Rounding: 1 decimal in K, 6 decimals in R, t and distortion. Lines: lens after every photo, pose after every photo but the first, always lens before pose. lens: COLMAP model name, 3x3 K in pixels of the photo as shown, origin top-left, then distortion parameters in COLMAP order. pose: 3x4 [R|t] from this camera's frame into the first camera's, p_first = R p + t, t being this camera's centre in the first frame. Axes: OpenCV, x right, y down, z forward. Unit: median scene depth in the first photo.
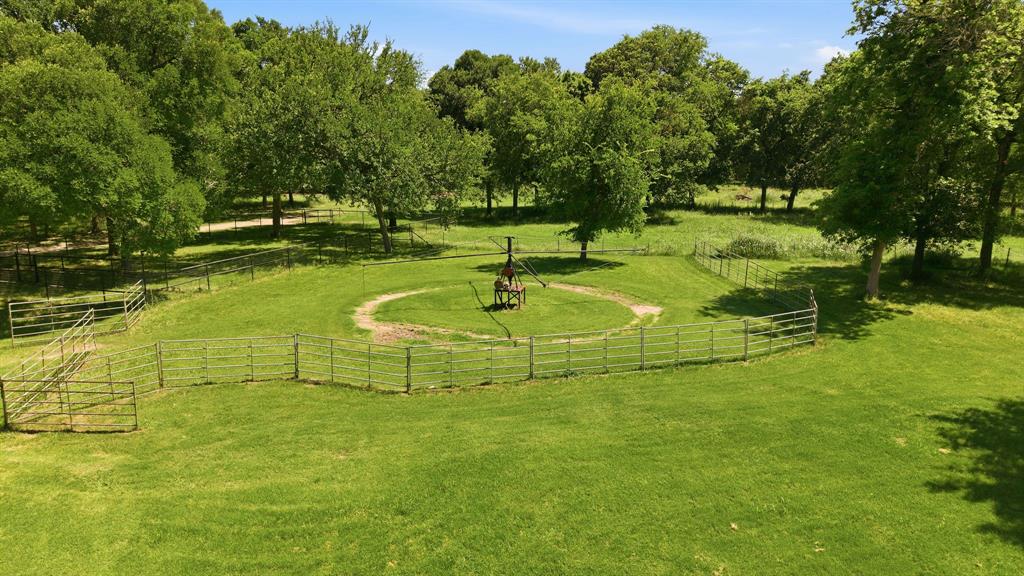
lens RADIAL K [[716.3, 0, 512.0], [0, 716.3, 288.0], [0, 0, 1]] dist [0.002247, 0.000805]
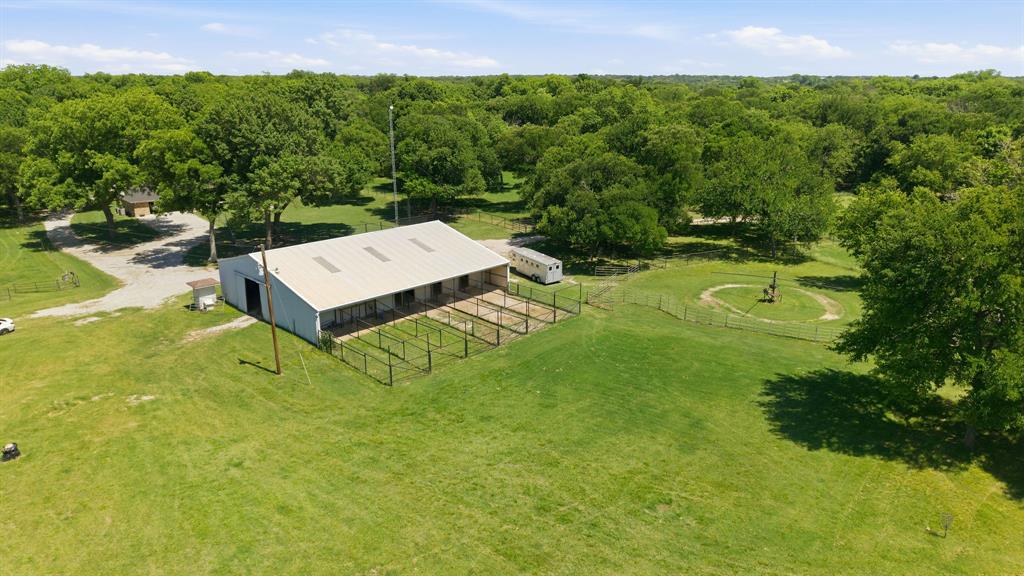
lens RADIAL K [[716.3, 0, 512.0], [0, 716.3, 288.0], [0, 0, 1]] dist [0.002247, 0.000805]
pose [[0.708143, 0.209913, -0.674144, 0.929426], [-0.145315, 0.977674, 0.151781, -0.240226], [0.690954, -0.009519, 0.722836, -1.207356]]
